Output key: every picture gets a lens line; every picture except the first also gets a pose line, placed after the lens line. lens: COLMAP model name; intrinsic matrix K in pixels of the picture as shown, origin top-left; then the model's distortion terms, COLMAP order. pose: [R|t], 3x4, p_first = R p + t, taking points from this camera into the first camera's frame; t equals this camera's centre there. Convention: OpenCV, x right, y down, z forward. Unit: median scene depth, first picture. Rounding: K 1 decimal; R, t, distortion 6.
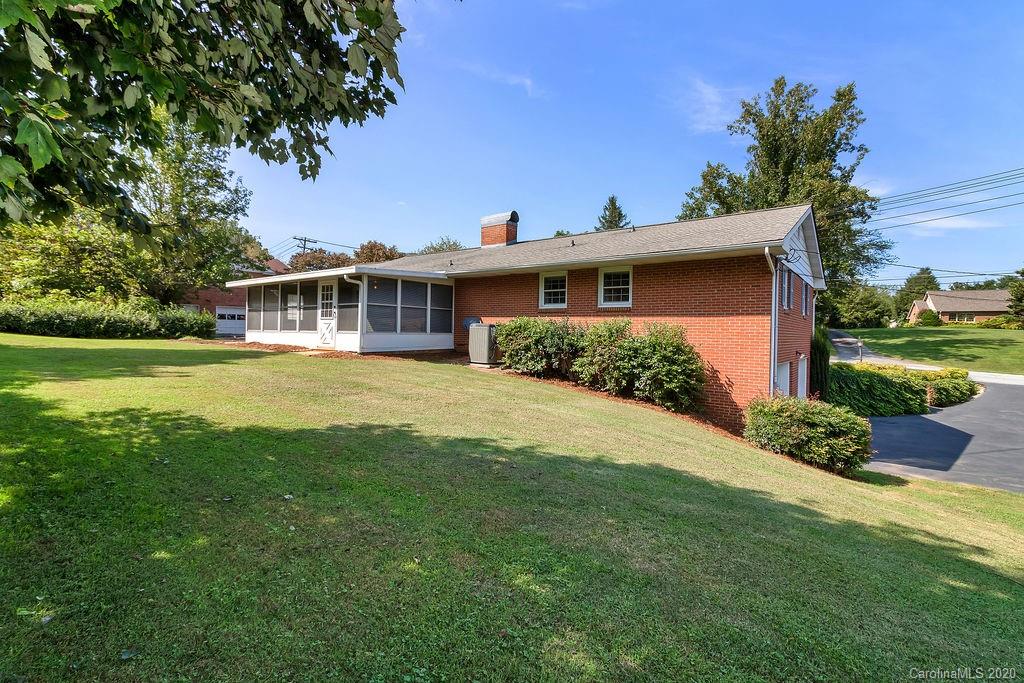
lens RADIAL K [[485.2, 0, 511.2], [0, 485.2, 327.6], [0, 0, 1]] dist [-0.001464, -0.000595]
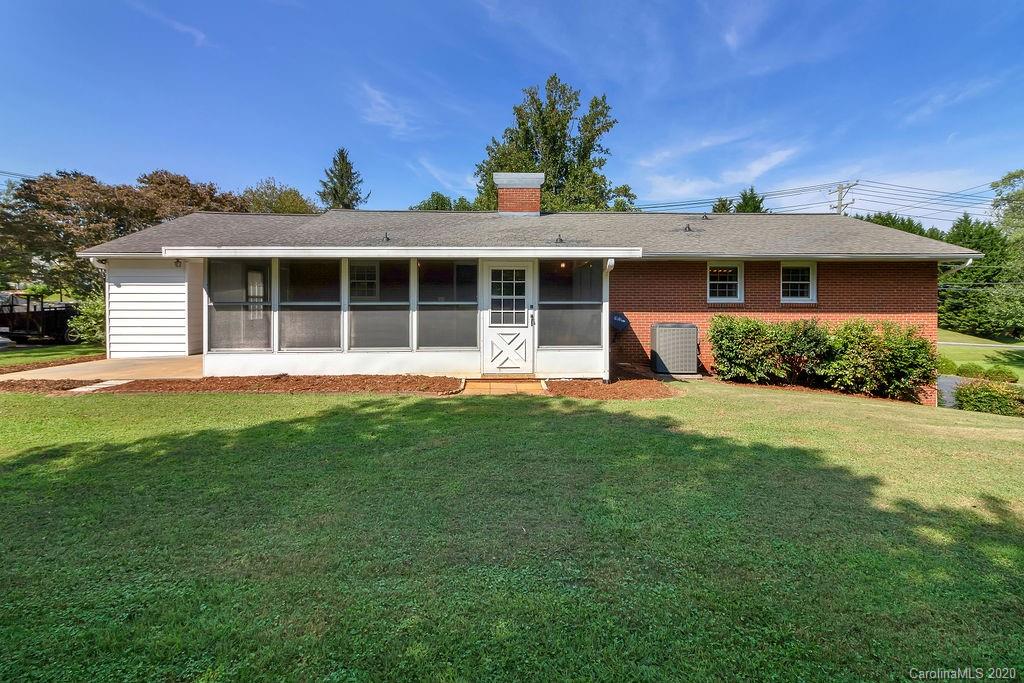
lens RADIAL K [[496.6, 0, 506.3], [0, 496.6, 309.1], [0, 0, 1]] dist [-0.000607, -0.000401]
pose [[0.758435, -0.028904, 0.651107, -0.798533], [0.004977, 0.999244, 0.038561, -0.064349], [-0.651730, -0.026006, 0.758005, 0.564738]]
